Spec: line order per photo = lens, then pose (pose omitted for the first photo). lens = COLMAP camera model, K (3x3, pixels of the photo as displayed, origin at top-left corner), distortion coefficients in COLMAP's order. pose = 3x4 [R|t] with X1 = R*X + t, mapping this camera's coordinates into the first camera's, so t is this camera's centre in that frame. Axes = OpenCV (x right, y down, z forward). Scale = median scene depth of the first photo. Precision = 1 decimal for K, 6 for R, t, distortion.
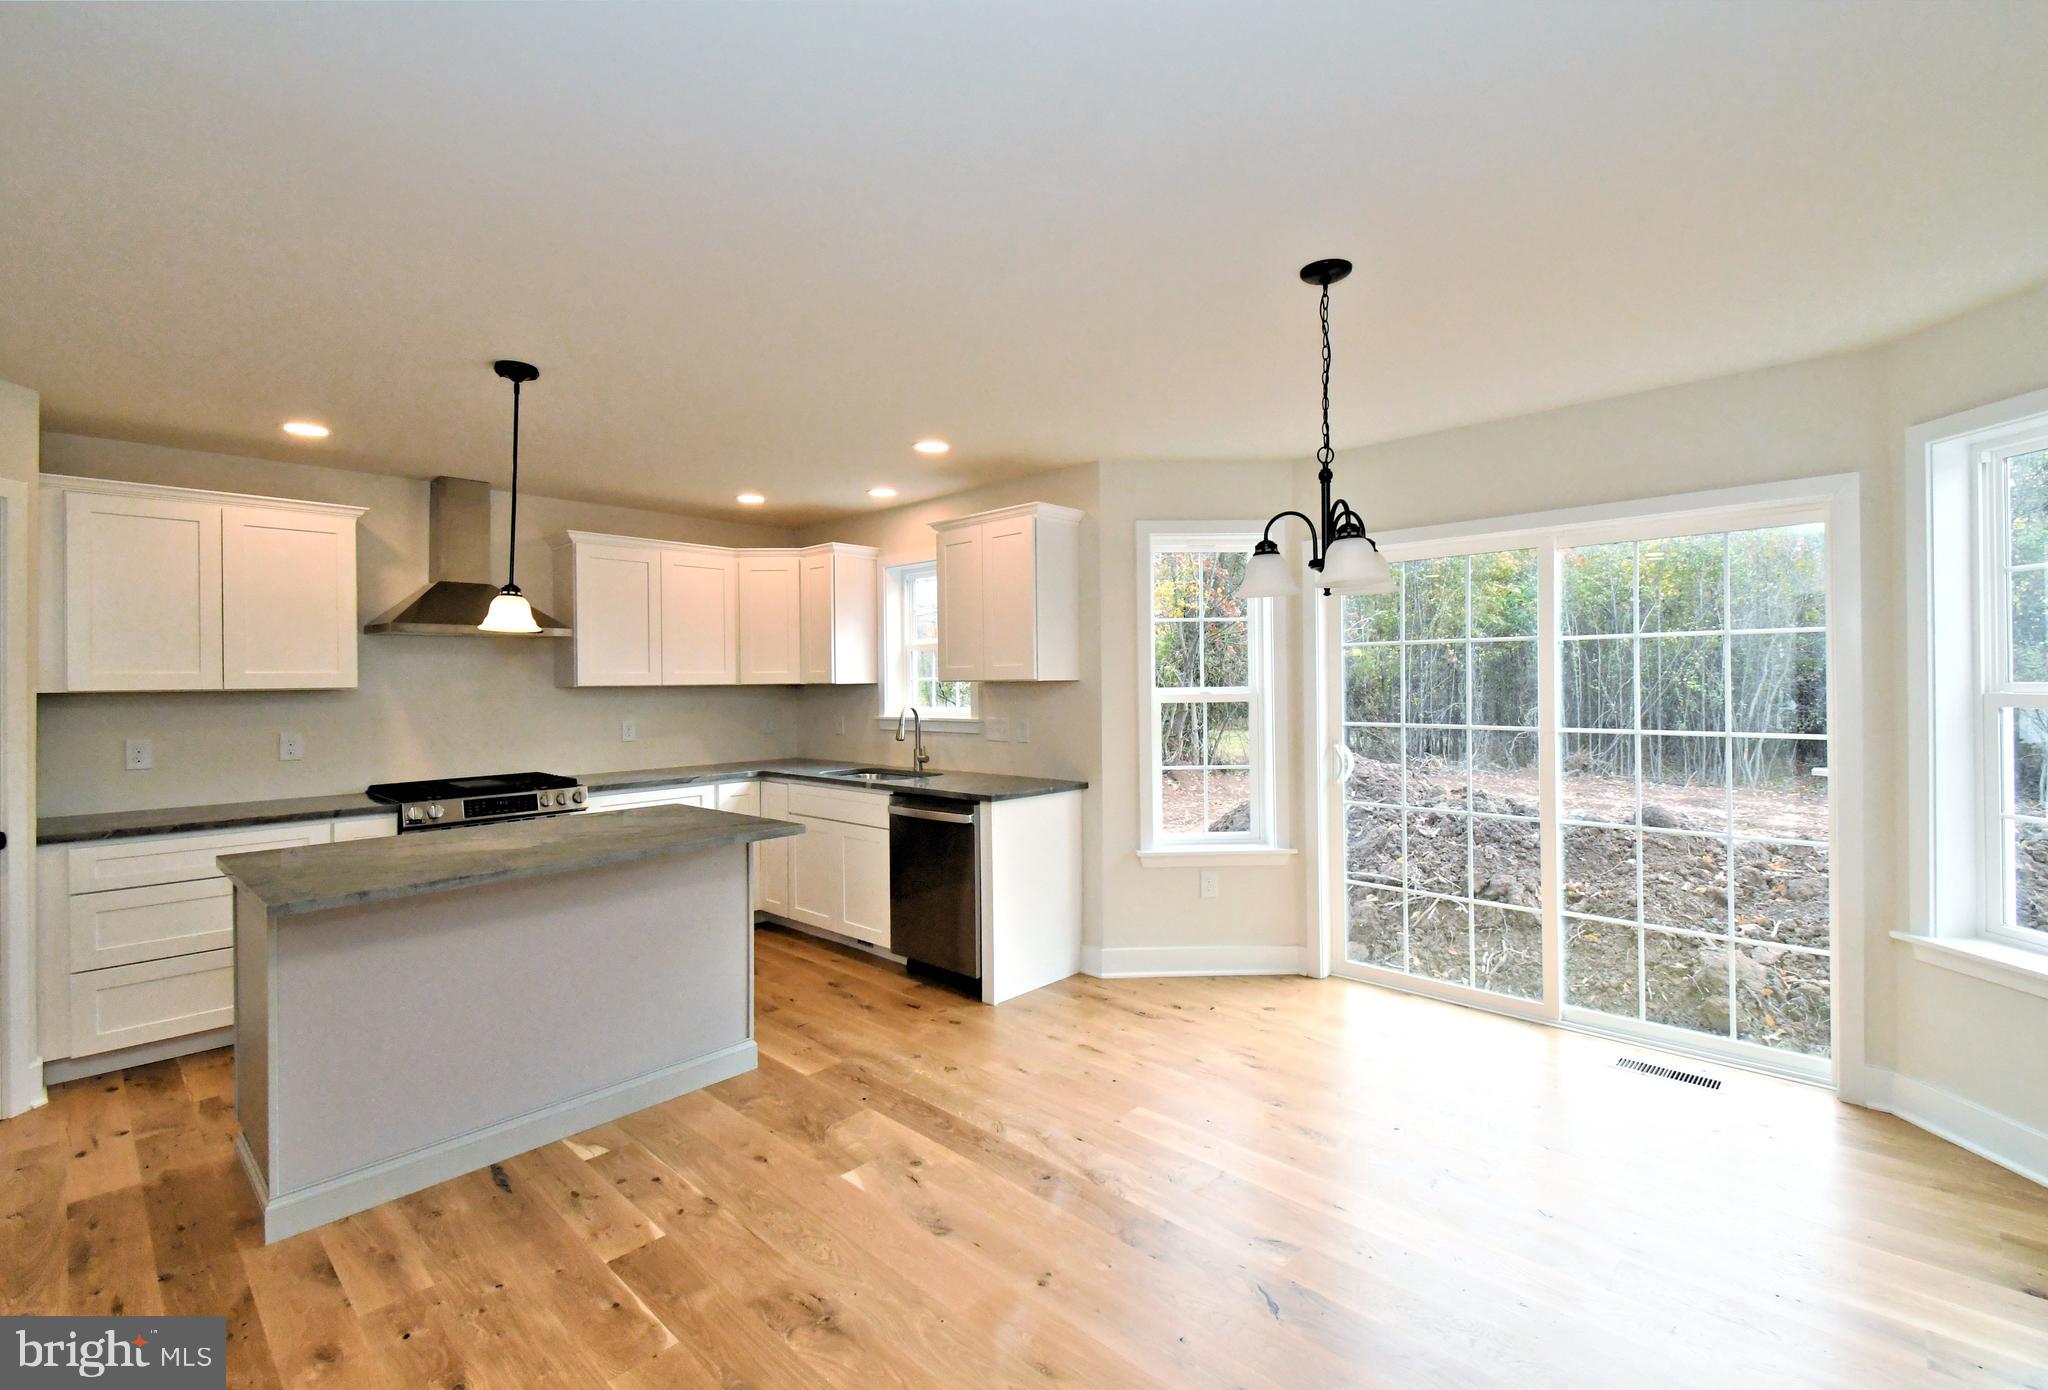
lens RADIAL K [[906.8, 0, 1018.4], [0, 906.8, 679.9], [0, 0, 1]] dist [0.048938, -0.025305]
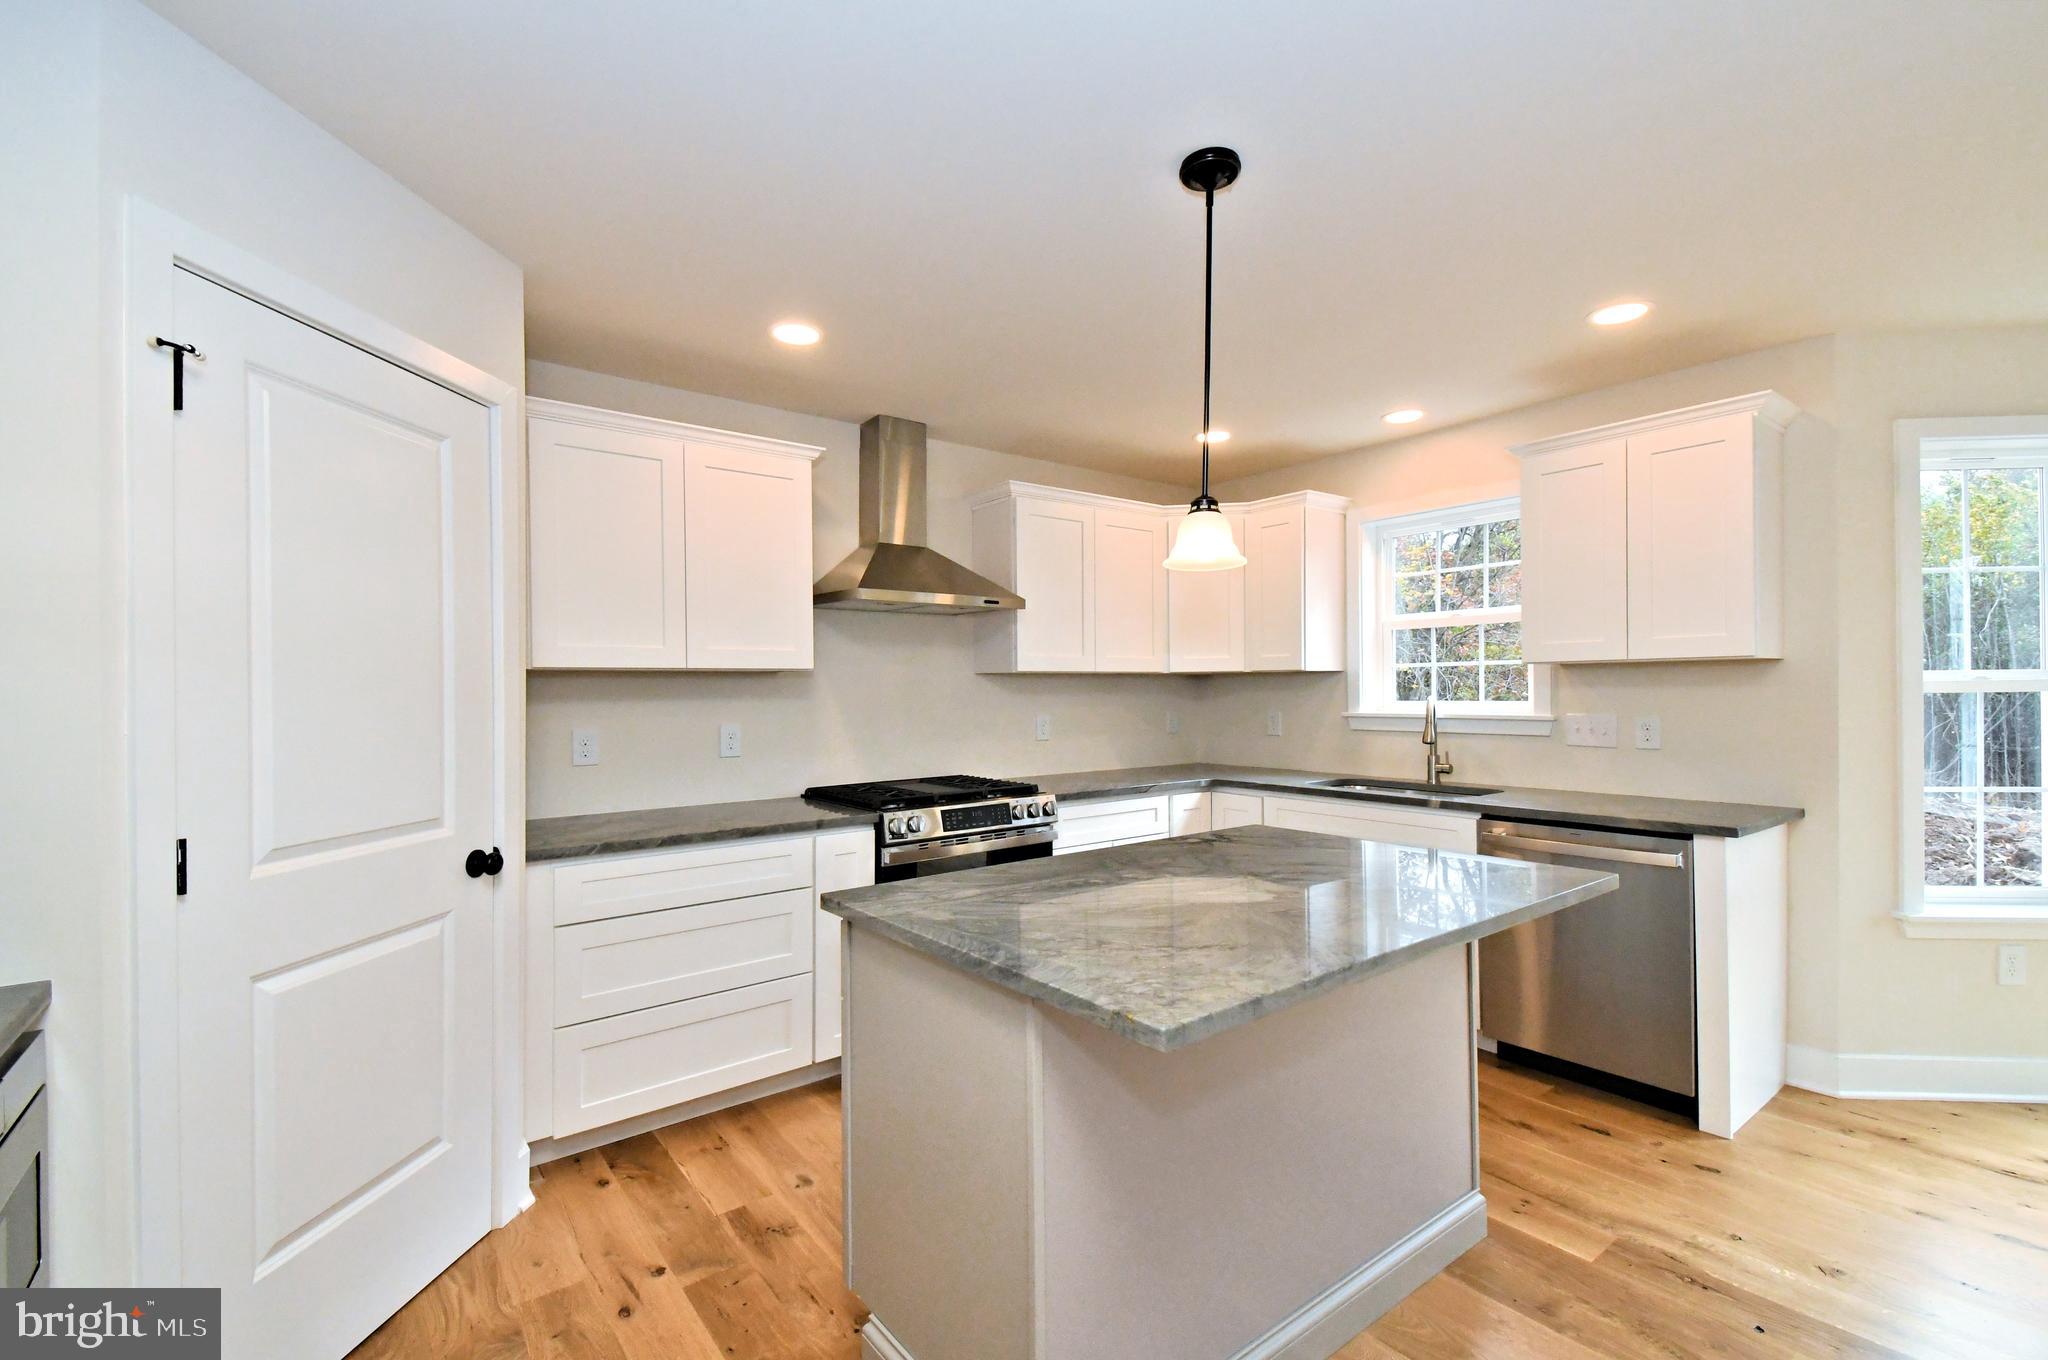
lens RADIAL K [[898.3, 0, 1016.7], [0, 898.3, 686.7], [0, 0, 1]] dist [0.045909, -0.024096]
pose [[0.989054, 0.002714, -0.147530, -0.442718], [-0.002507, 0.999996, 0.001590, 0.024168], [0.147534, -0.001202, 0.989056, 0.253992]]
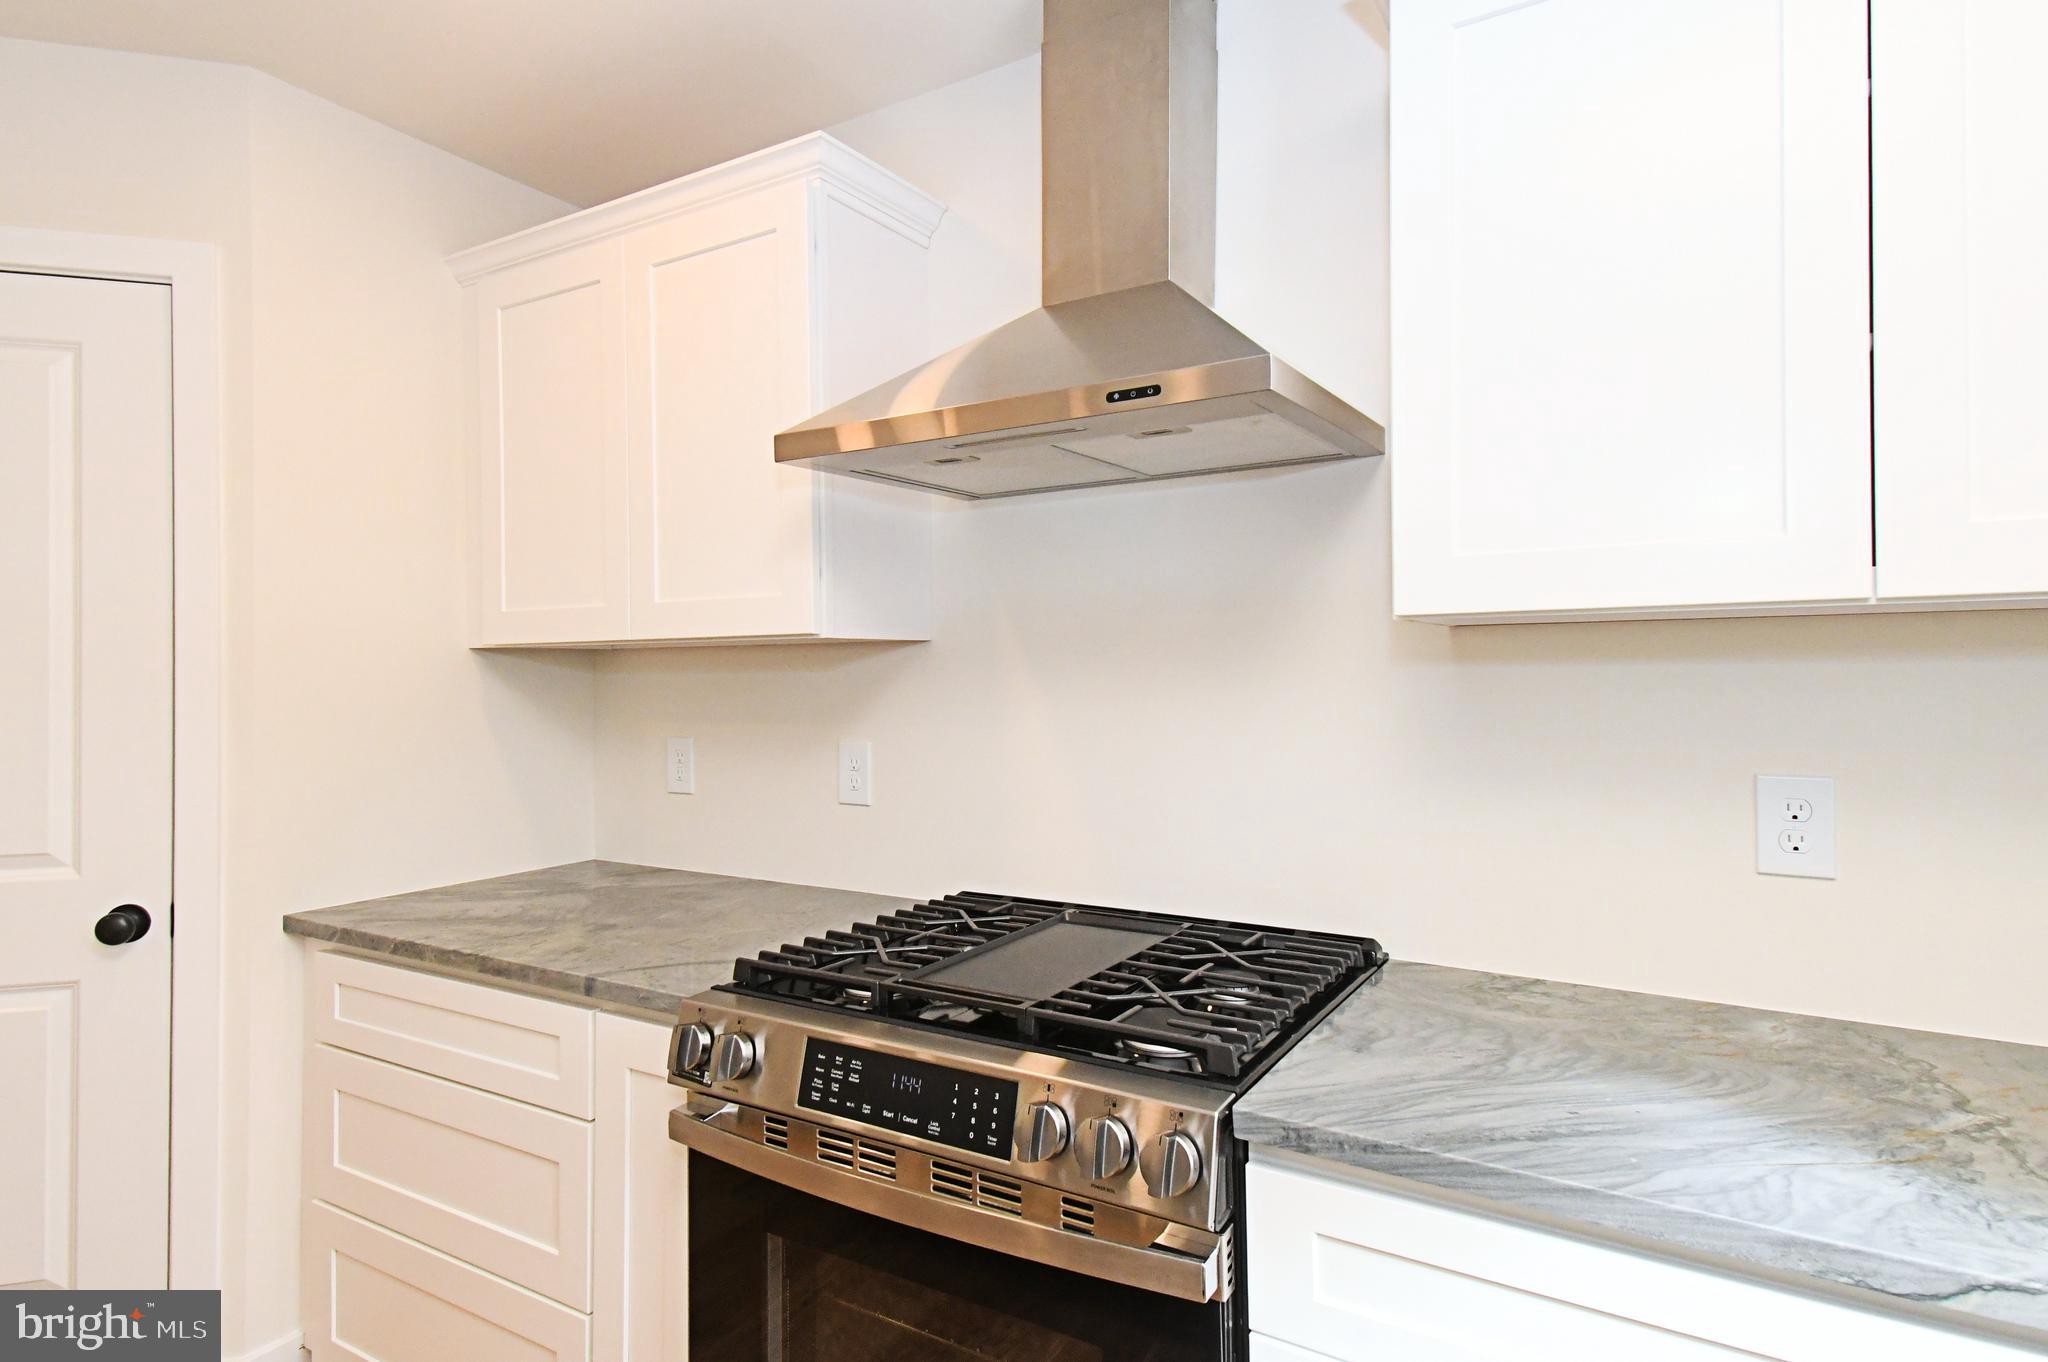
lens RADIAL K [[1100.2, 0, 1024.0], [0, 1100.2, 681.0], [0, 0, 1]] dist [0.019178, -0.000107]
pose [[0.222115, 0.017280, -0.974867, -0.284248], [0.009570, 0.999756, 0.019902, 0.020734], [0.974973, -0.013750, 0.221896, 1.034540]]
